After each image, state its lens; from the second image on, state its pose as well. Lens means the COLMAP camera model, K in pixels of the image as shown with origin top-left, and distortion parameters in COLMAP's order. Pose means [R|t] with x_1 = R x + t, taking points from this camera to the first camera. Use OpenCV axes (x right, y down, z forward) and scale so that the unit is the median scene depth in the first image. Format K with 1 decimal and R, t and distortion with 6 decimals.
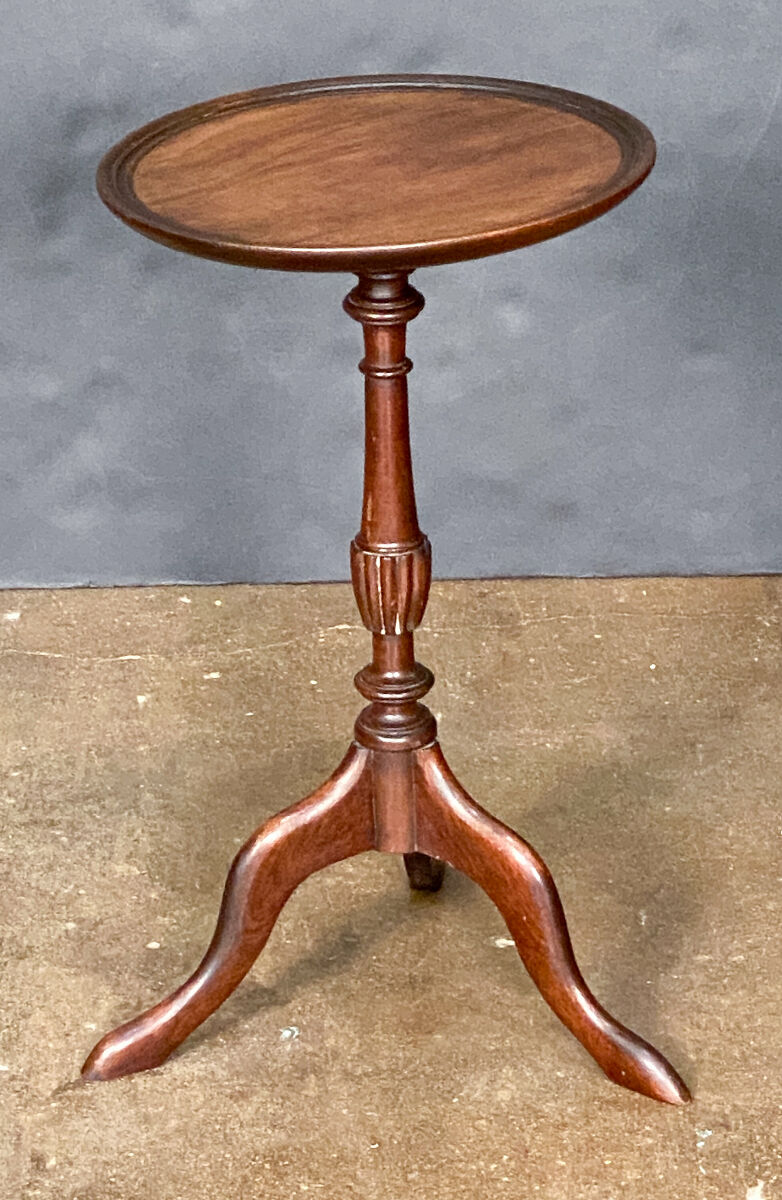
lens RADIAL K [[3877.6, 0, 391.0], [0, 3877.6, 600.0], [0, 0, 1]] dist [0.065771, 0.316319]
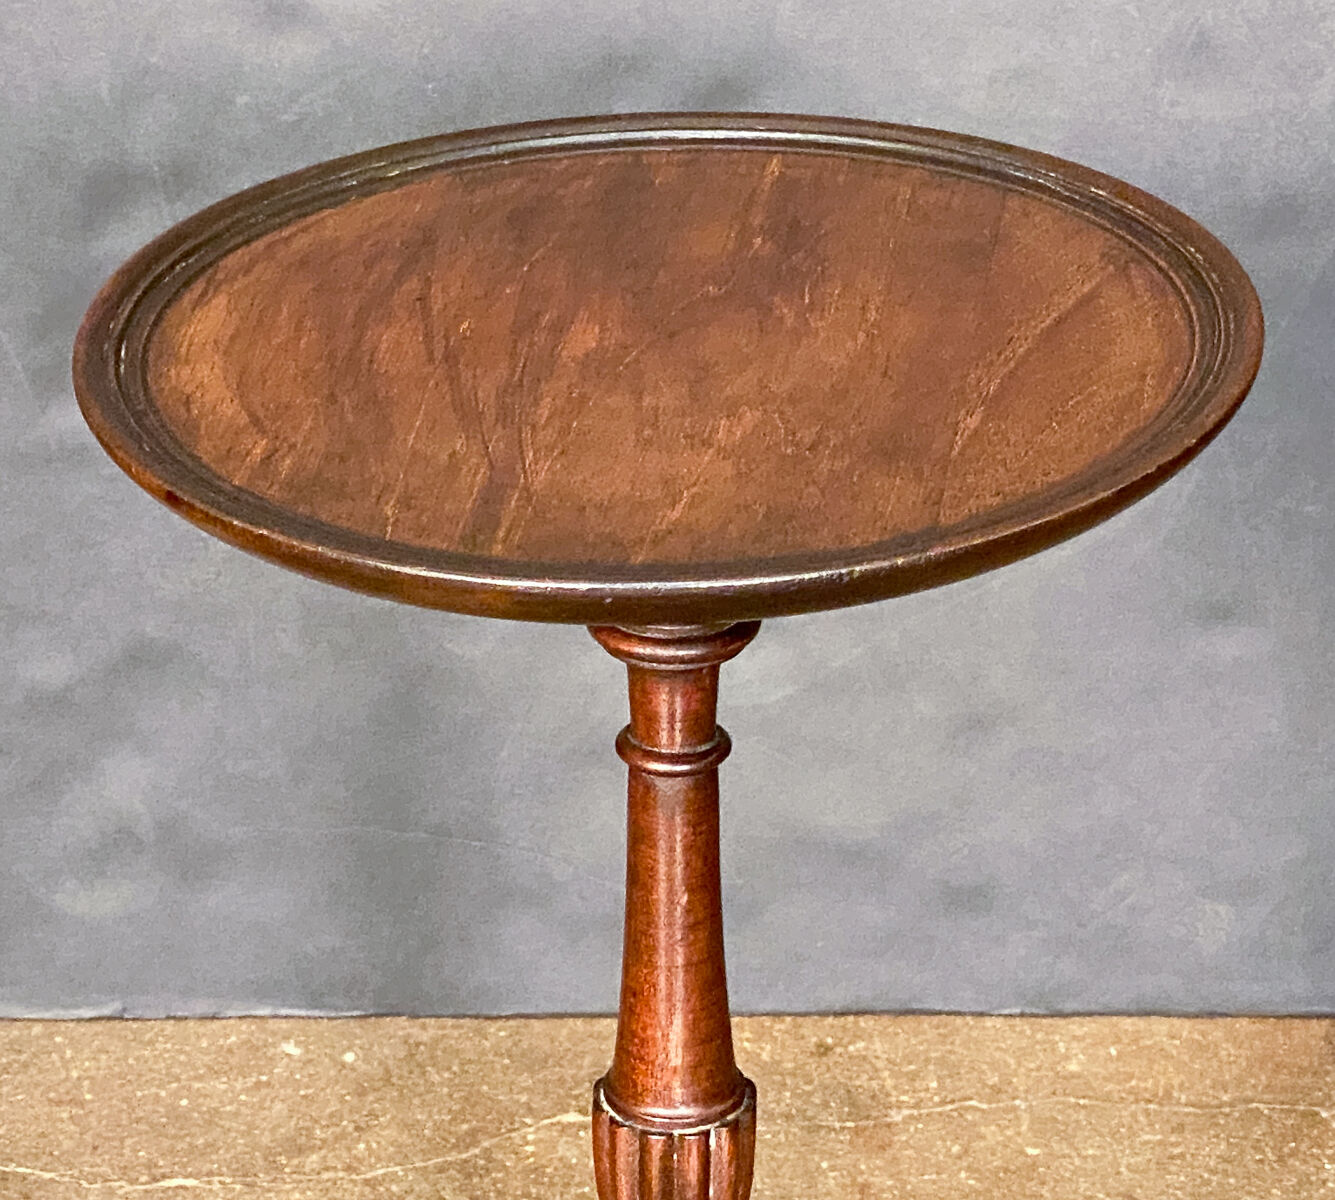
lens RADIAL K [[4531.9, 0, 667.5], [0, 4531.9, 600.0], [0, 0, 1]] dist [-0.049229, 2.626376]
pose [[0.999890, 0.012978, -0.007150, 0.005878], [-0.012913, 0.999876, 0.009063, -0.082693], [0.007267, -0.008969, 0.999933, 0.401949]]
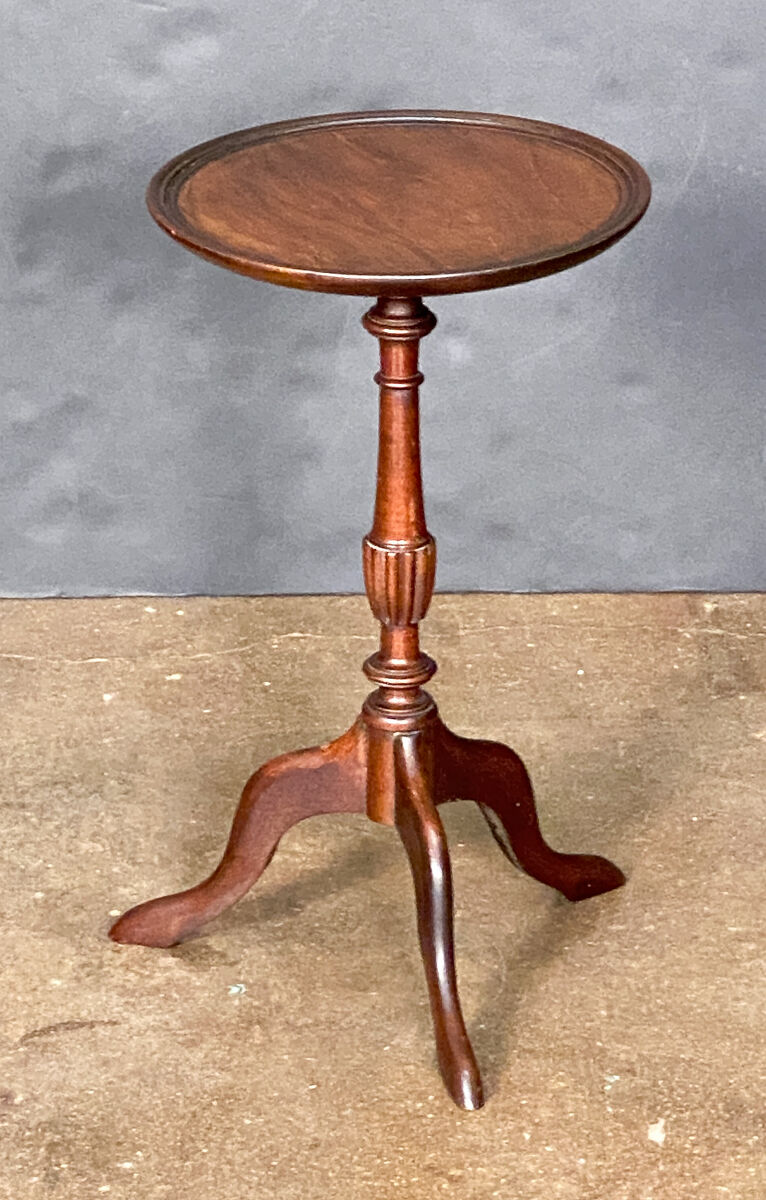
lens RADIAL K [[3844.6, 0, 383.0], [0, 3844.6, 600.0], [0, 0, 1]] dist [0.077581, -0.059168]
pose [[0.999943, 0.009710, 0.004345, 0.008280], [-0.009622, 0.999759, -0.019712, 0.020486], [-0.004535, 0.019669, 0.999796, -0.080106]]
